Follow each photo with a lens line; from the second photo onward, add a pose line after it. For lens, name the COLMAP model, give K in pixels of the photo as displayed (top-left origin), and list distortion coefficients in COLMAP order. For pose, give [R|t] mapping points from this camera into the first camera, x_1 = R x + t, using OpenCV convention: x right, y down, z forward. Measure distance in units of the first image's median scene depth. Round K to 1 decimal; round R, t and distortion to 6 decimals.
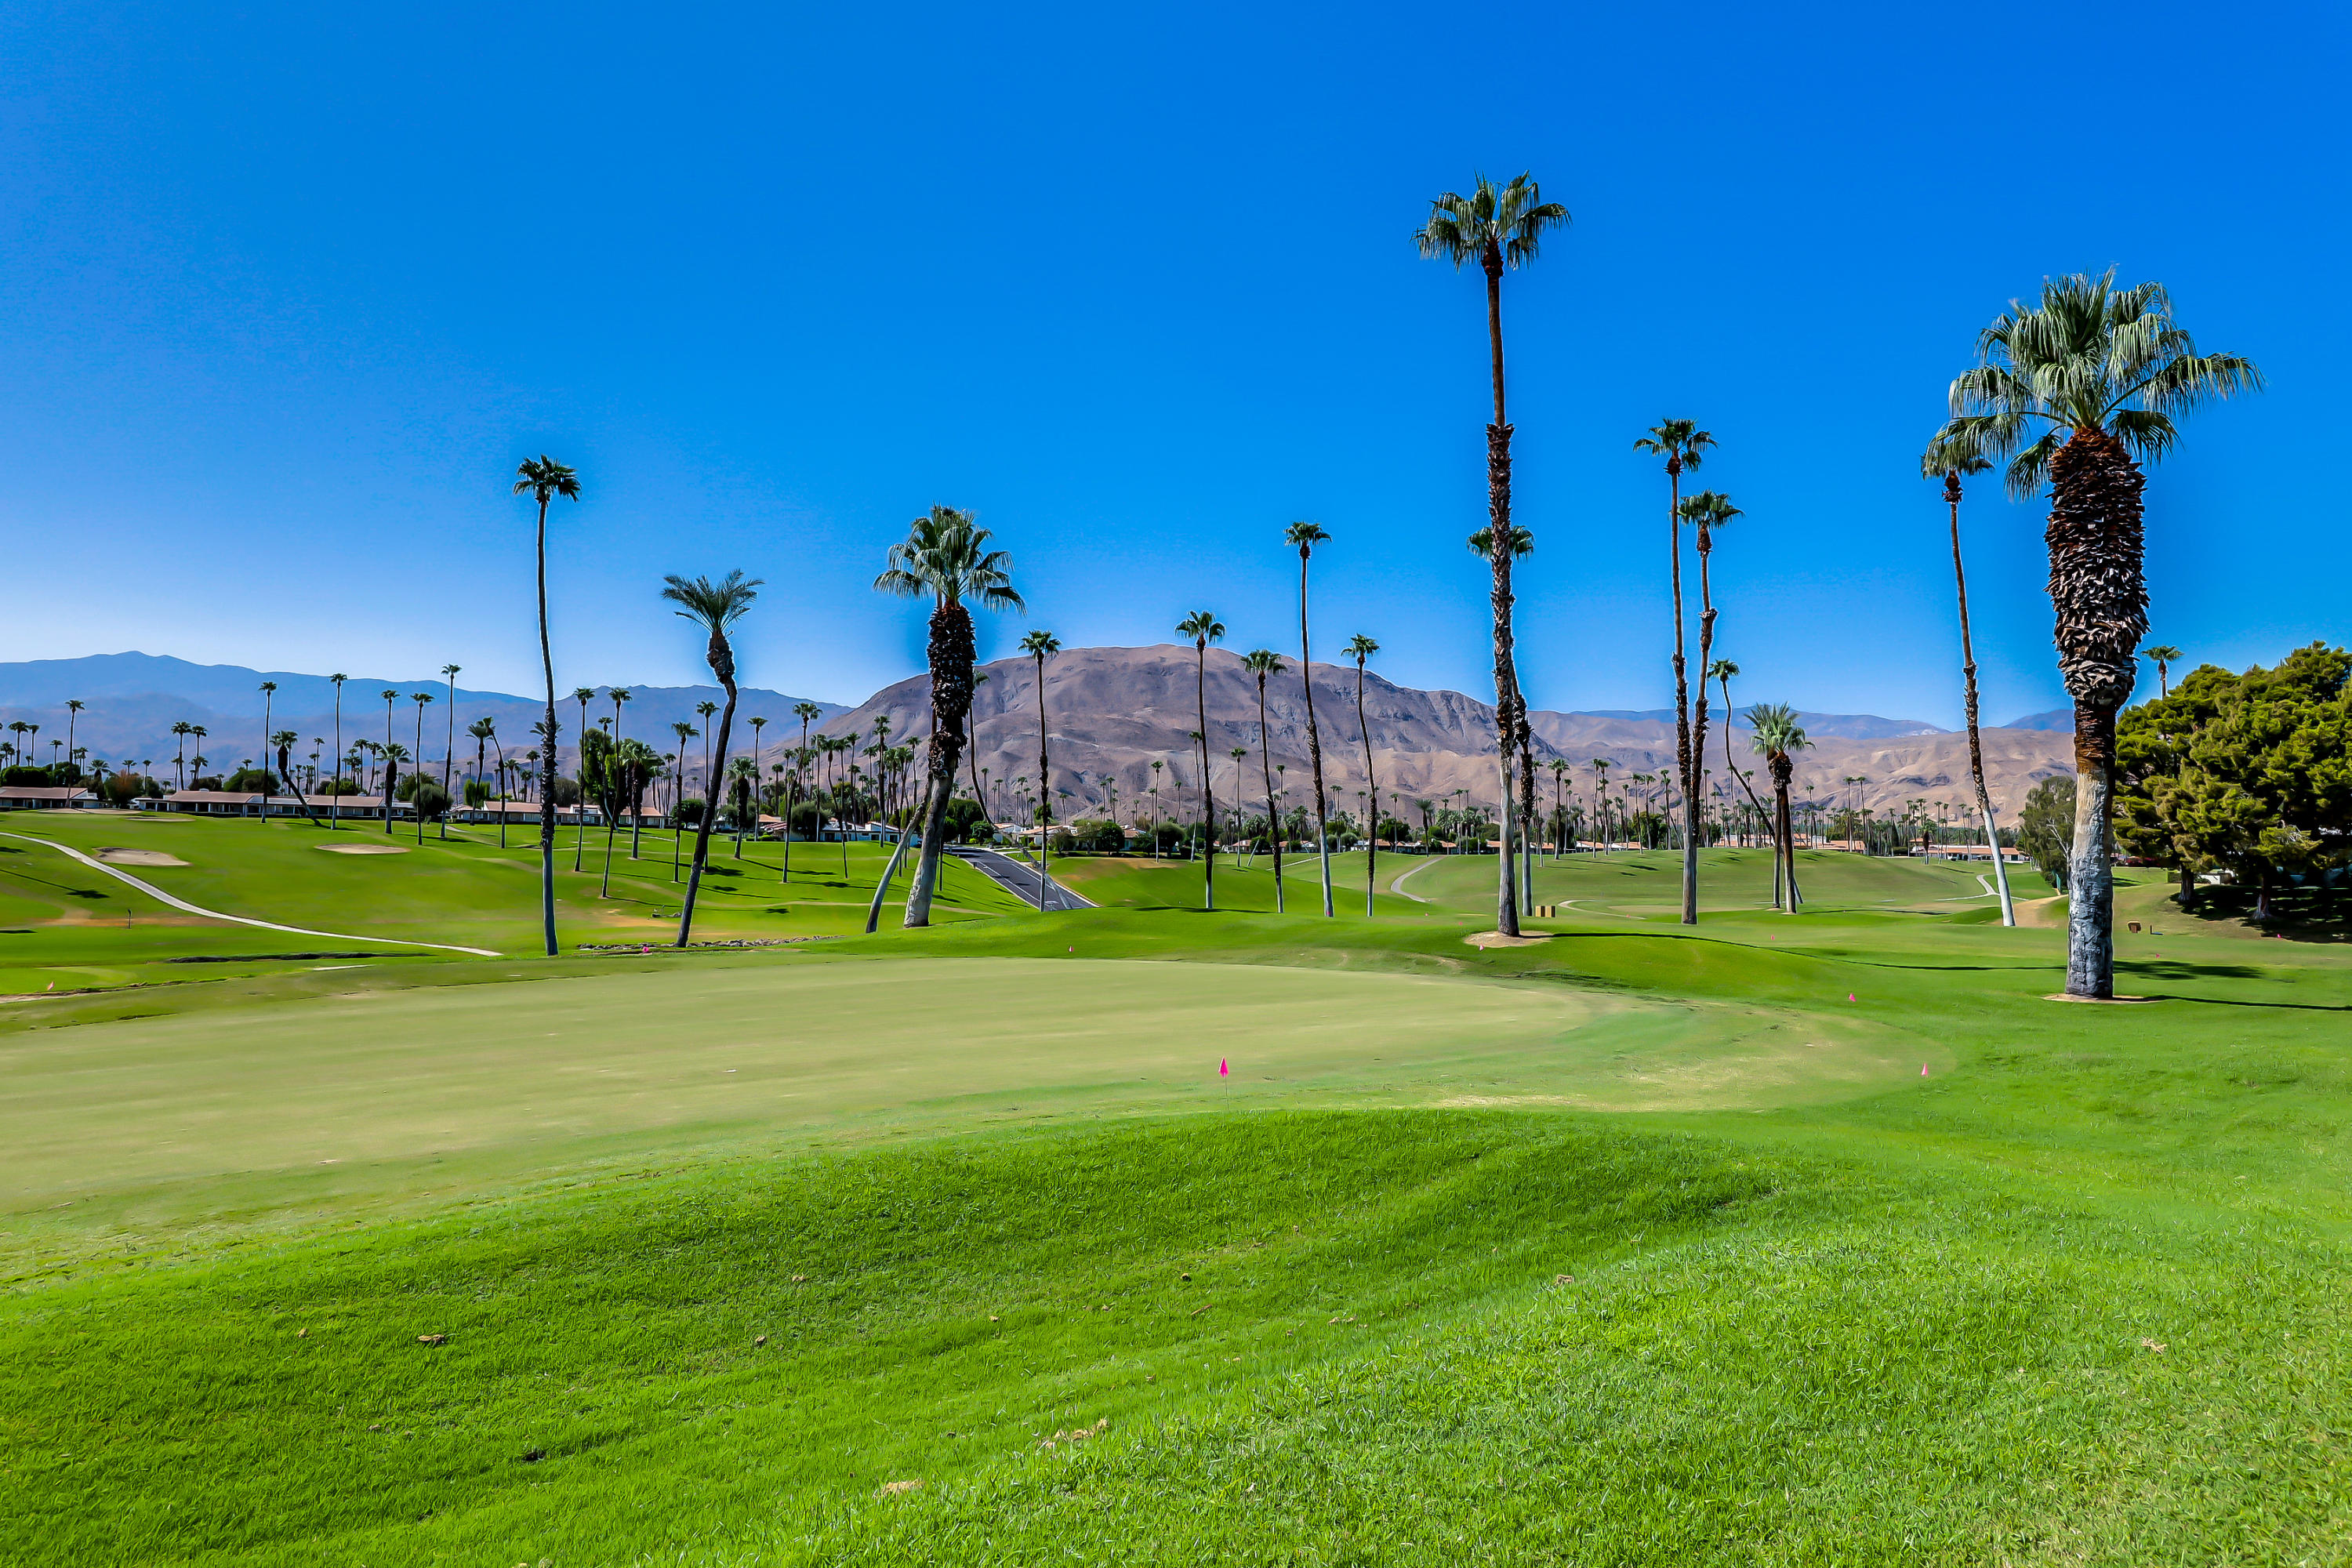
lens RADIAL K [[1287.3, 0, 1212.3], [0, 1287.3, 810.9], [0, 0, 1]] dist [-0.006928, -0.005045]
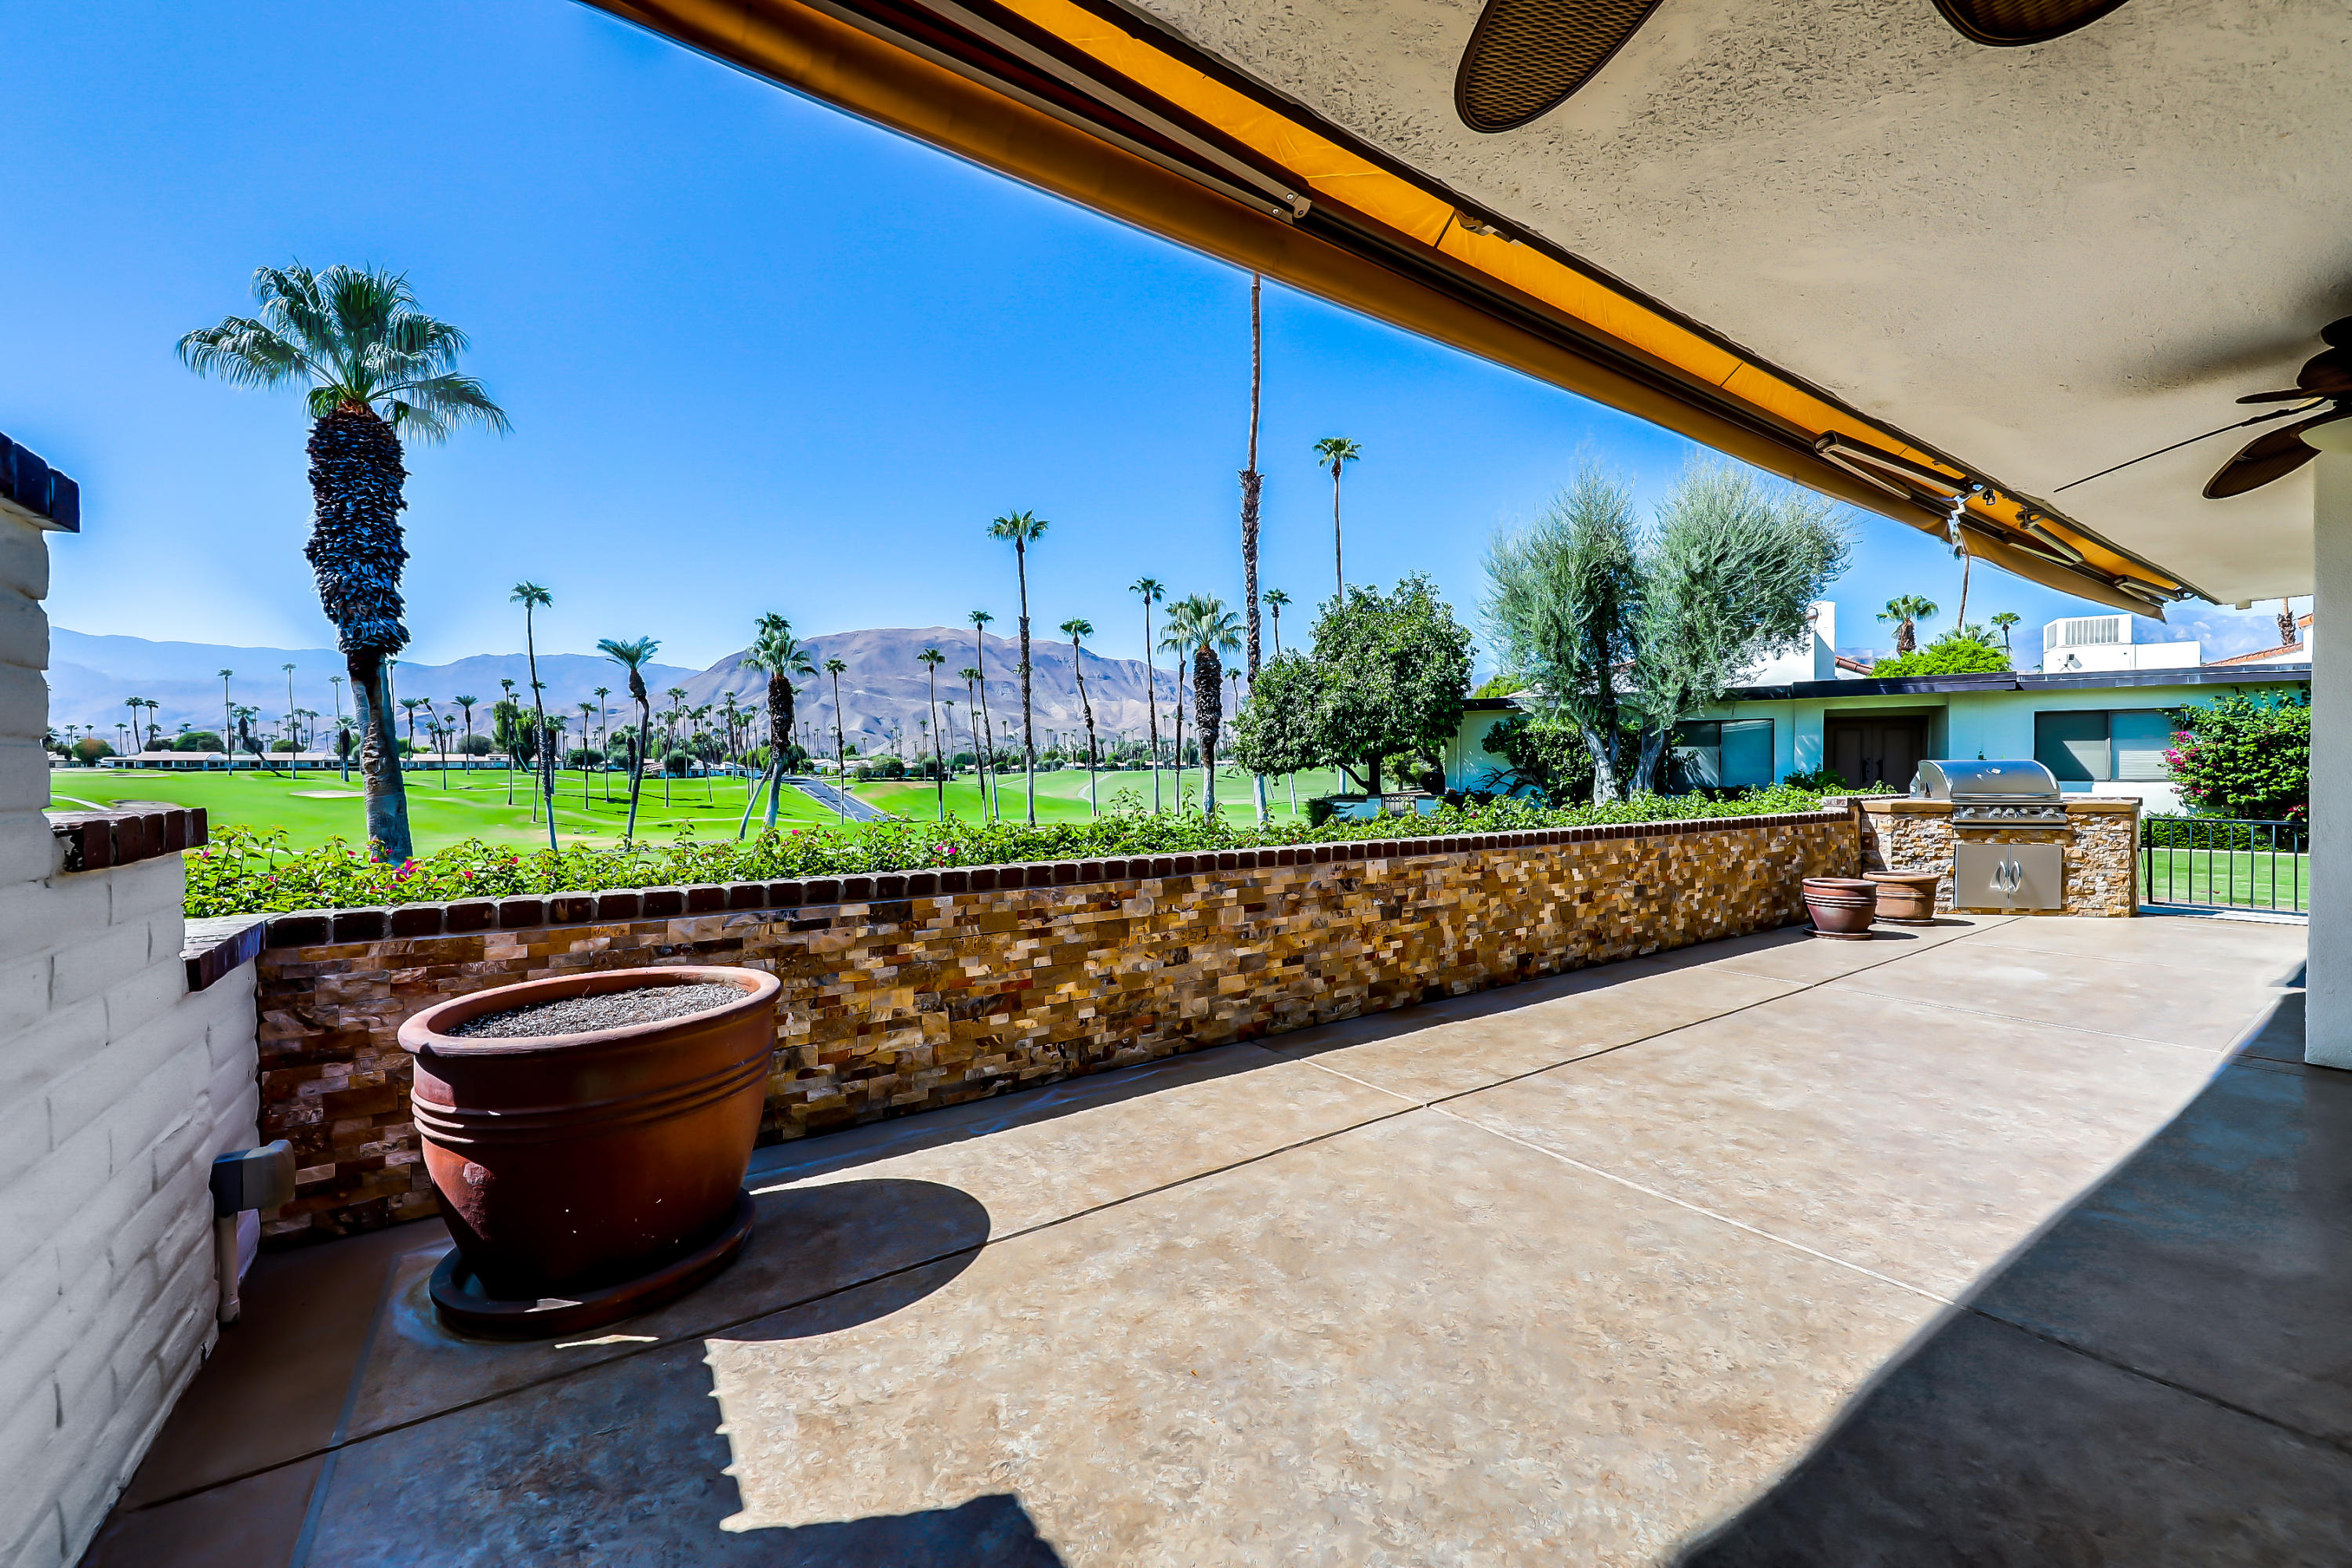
lens RADIAL K [[916.2, 0, 1181.5], [0, 916.2, 776.3], [0, 0, 1]] dist [0.013396, -0.006974]
pose [[0.977885, -0.029568, 0.207043, 0.026664], [0.020098, 0.998660, 0.047692, -0.014444], [-0.208175, -0.042477, 0.977169, -0.131546]]
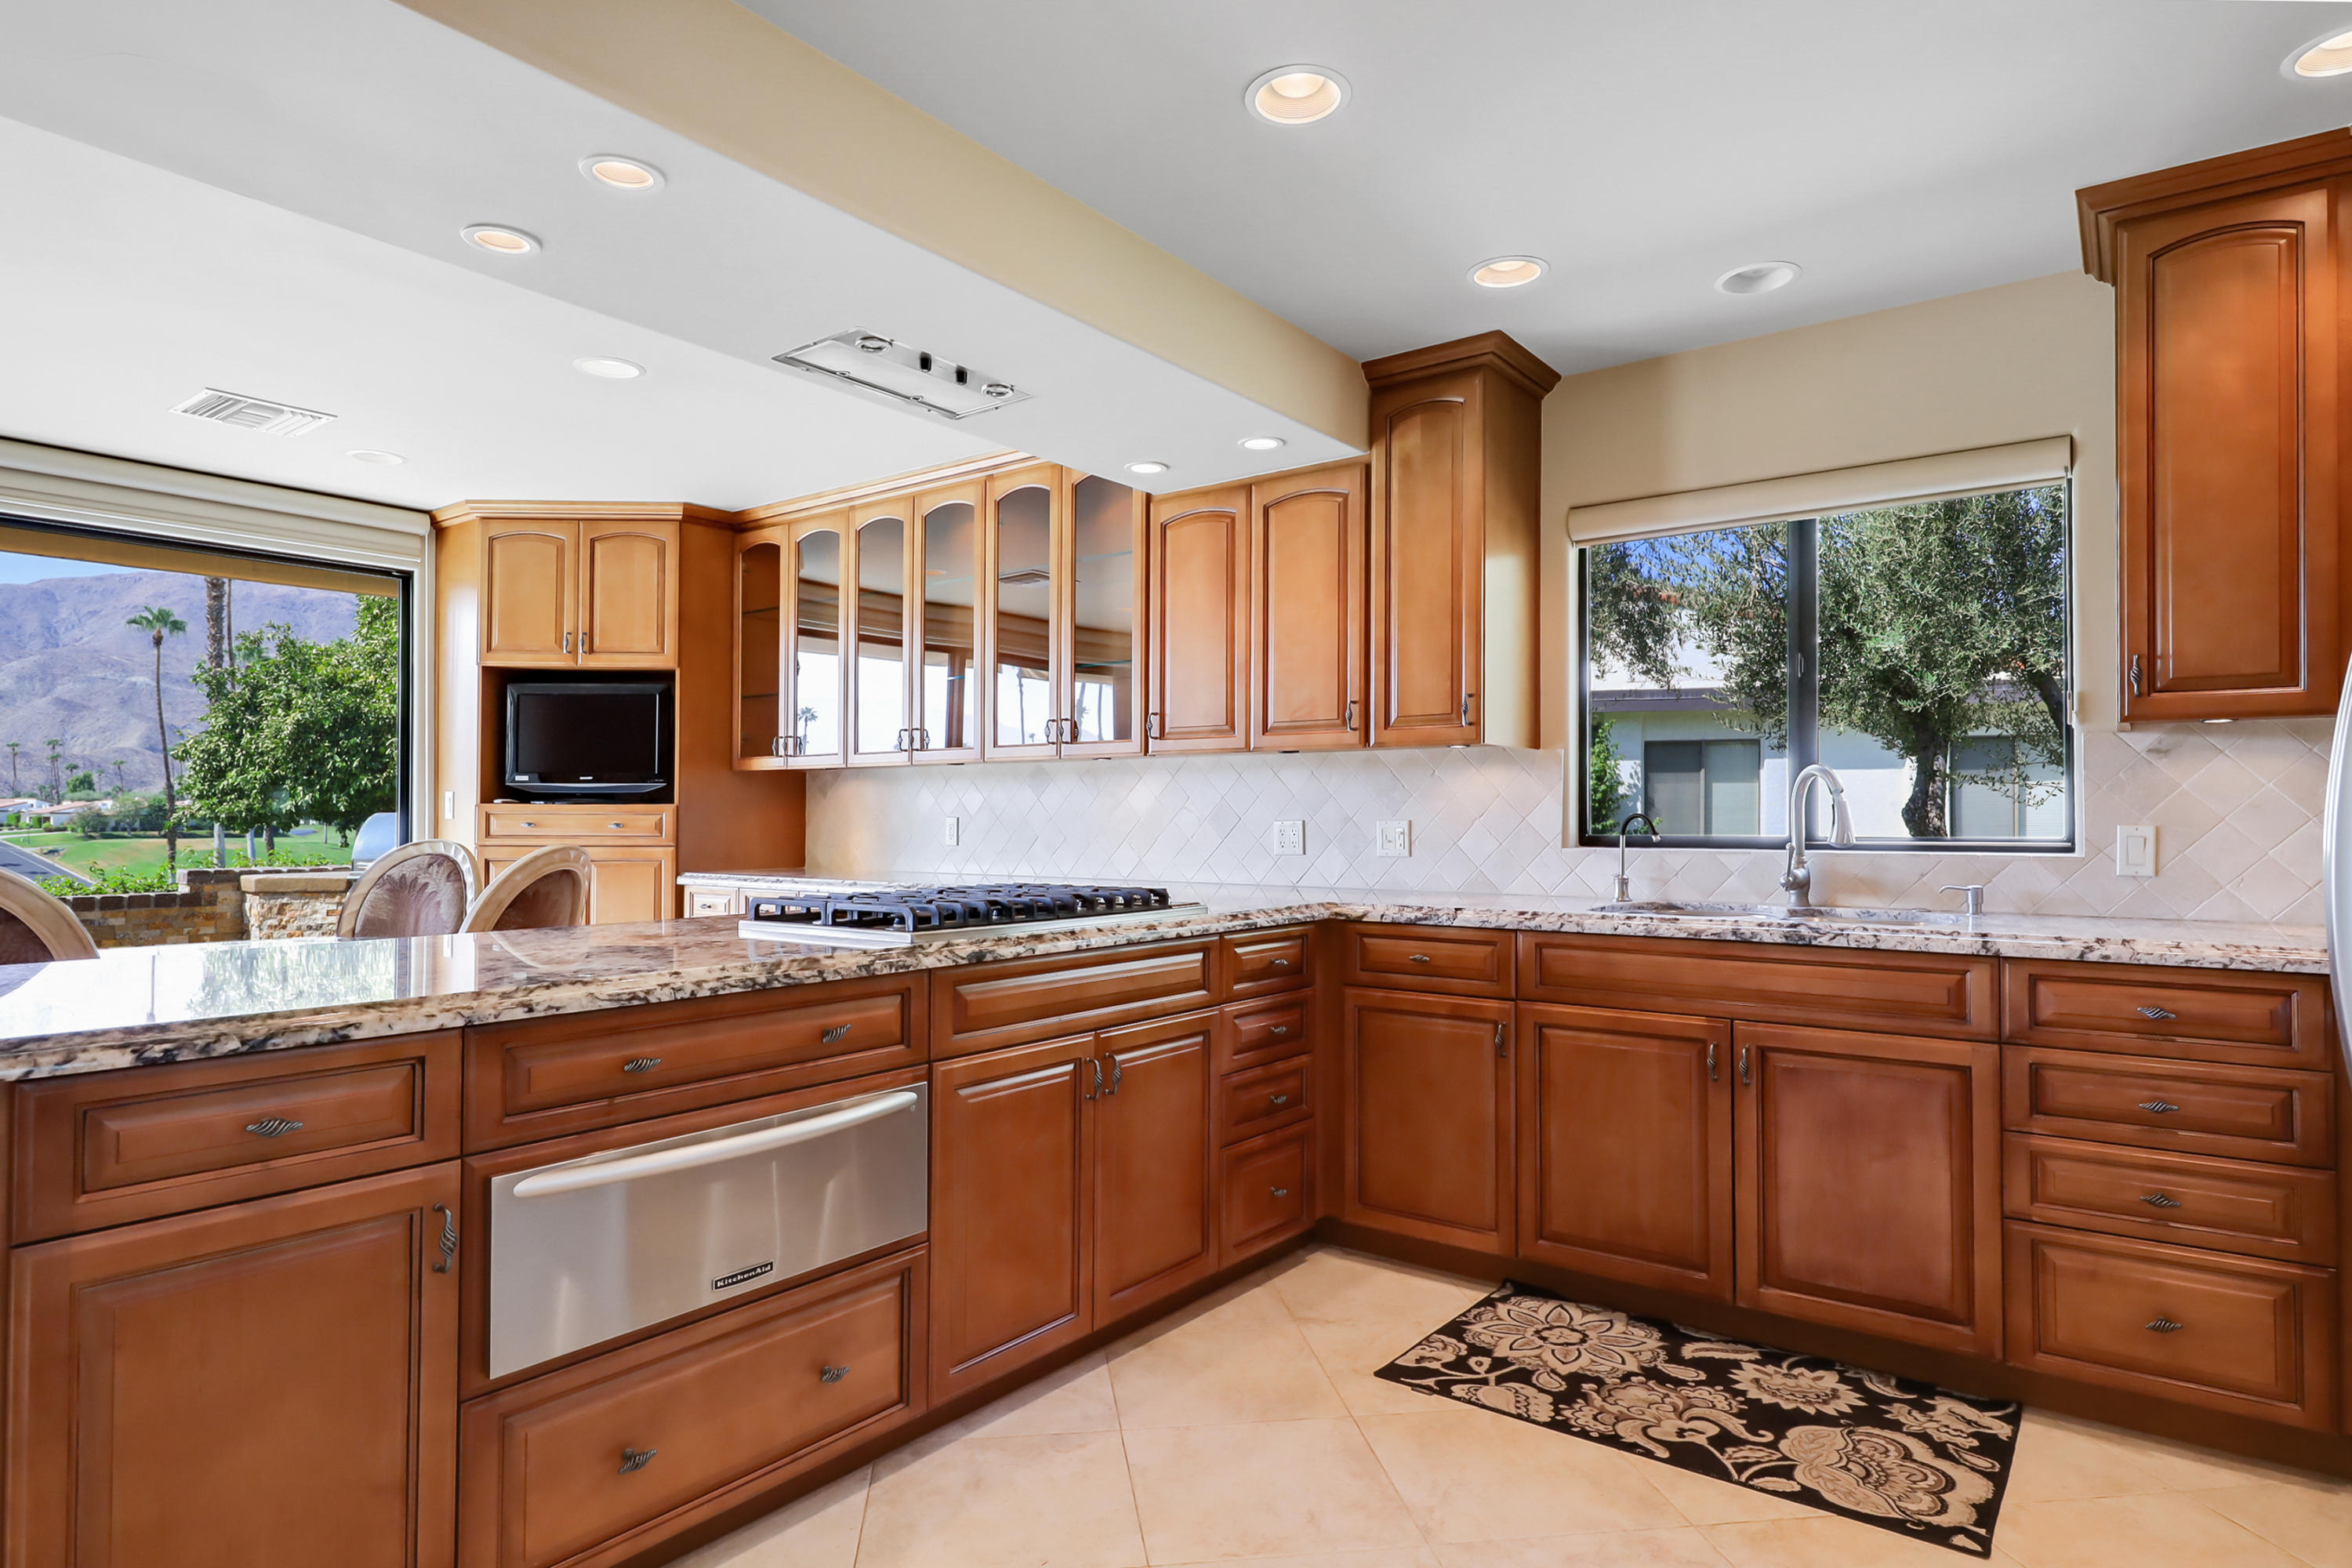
lens RADIAL K [[1287.3, 0, 1307.4], [0, 1287.3, 775.0], [0, 0, 1]] dist [-0.006928, -0.005045]
pose [[0.828563, -0.016557, 0.559651, 0.077150], [0.008355, 0.999817, 0.017210, -0.014009], [-0.559833, -0.009584, 0.828550, -0.148644]]
